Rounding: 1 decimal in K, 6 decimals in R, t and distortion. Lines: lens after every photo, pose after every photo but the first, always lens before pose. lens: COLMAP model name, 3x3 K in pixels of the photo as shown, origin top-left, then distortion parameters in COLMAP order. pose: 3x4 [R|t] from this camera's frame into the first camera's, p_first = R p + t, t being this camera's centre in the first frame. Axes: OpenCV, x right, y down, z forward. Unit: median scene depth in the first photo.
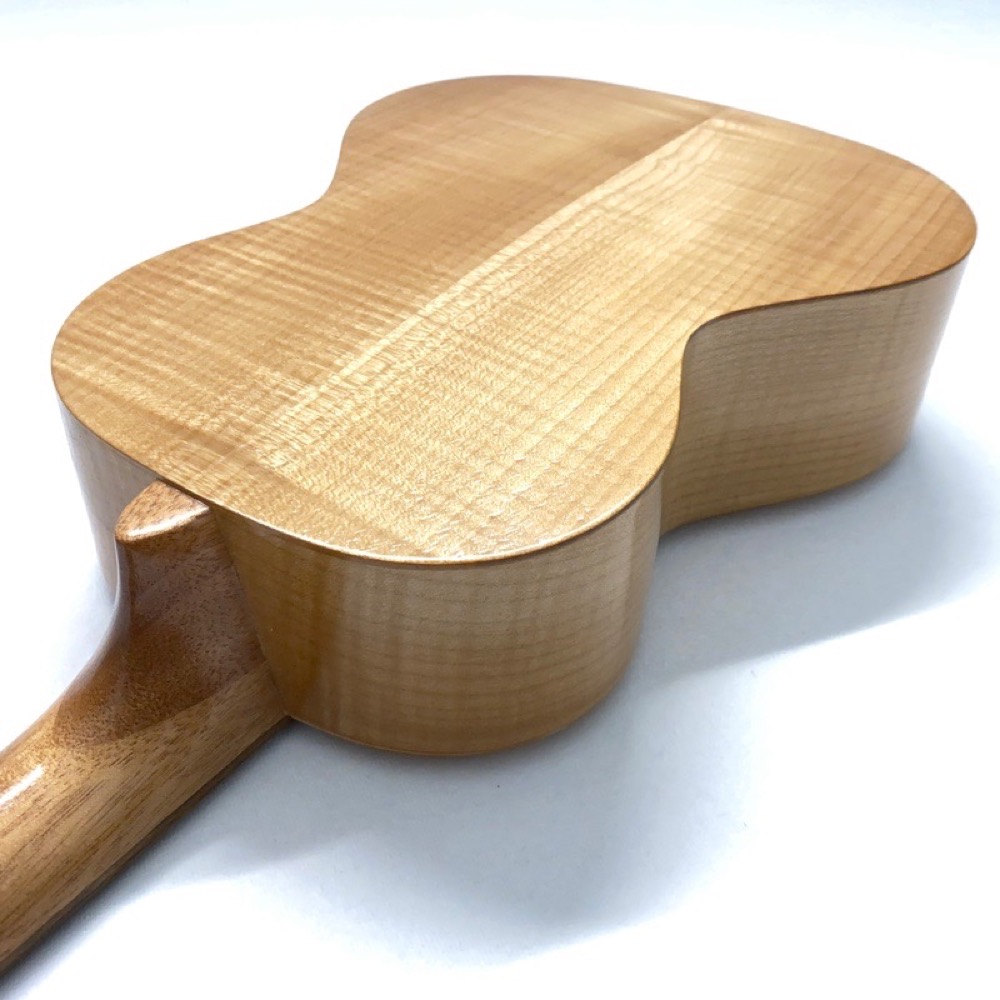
lens RADIAL K [[1025.3, 0, 500.0], [0, 1025.3, 500.0], [0, 0, 1]] dist [0.217878, -0.797291]
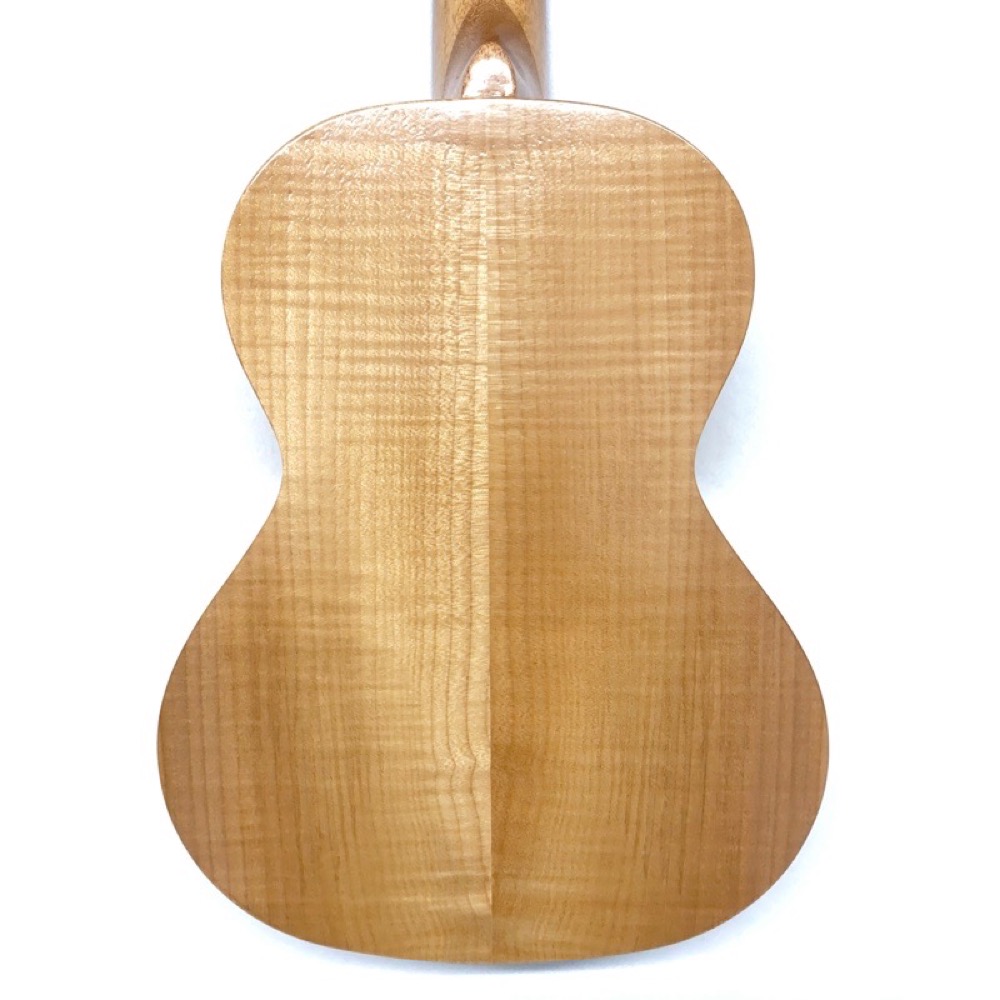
lens RADIAL K [[1025.3, 0, 500.0], [0, 1025.3, 500.0], [0, 0, 1]] dist [0.217878, -0.797291]
pose [[-0.825468, 0.561031, 0.062025, -0.082178], [-0.361583, -0.609967, 0.705123, -1.155261], [0.433429, 0.559629, 0.706367, 0.260716]]
